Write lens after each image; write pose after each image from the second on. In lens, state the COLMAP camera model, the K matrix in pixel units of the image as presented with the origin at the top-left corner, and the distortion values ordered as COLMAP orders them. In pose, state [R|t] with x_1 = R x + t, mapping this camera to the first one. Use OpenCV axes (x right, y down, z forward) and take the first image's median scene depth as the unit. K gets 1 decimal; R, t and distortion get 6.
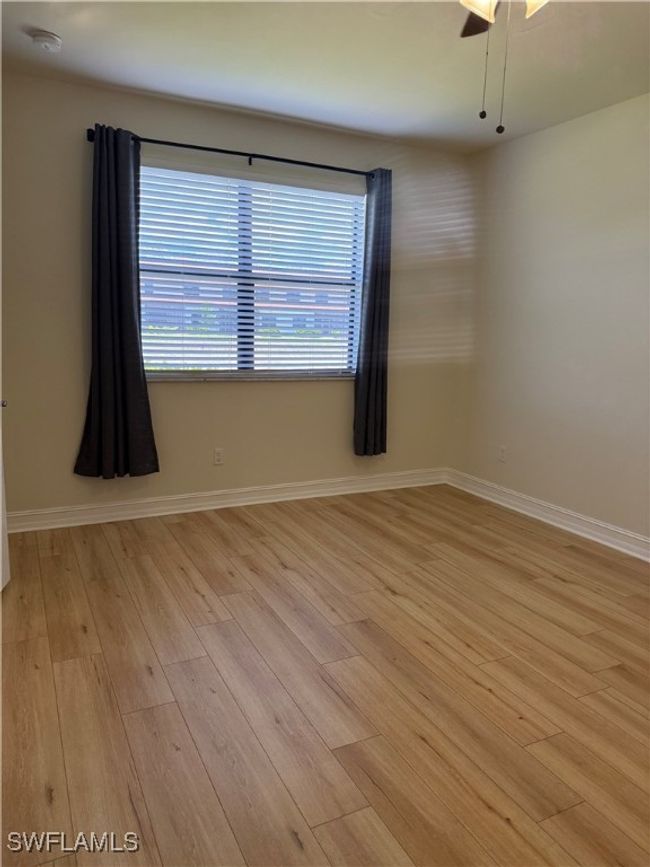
lens RADIAL K [[617.0, 0, 328.4], [0, 617.0, 437.0], [0, 0, 1]] dist [0.053767, -0.028971]
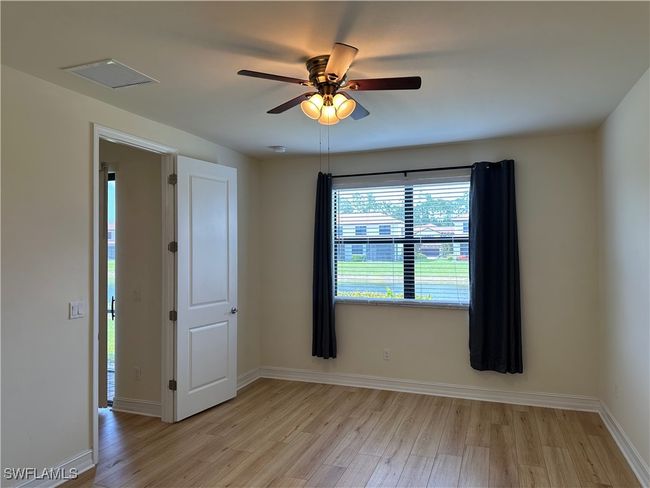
lens RADIAL K [[463.5, 0, 319.4], [0, 463.5, 243.7], [0, 0, 1]] dist [0.051177, -0.058219]
pose [[0.702304, -0.027953, -0.711329, 0.582093], [-0.114753, 0.981715, -0.151876, -0.049240], [0.702568, 0.188290, 0.686255, 0.028145]]
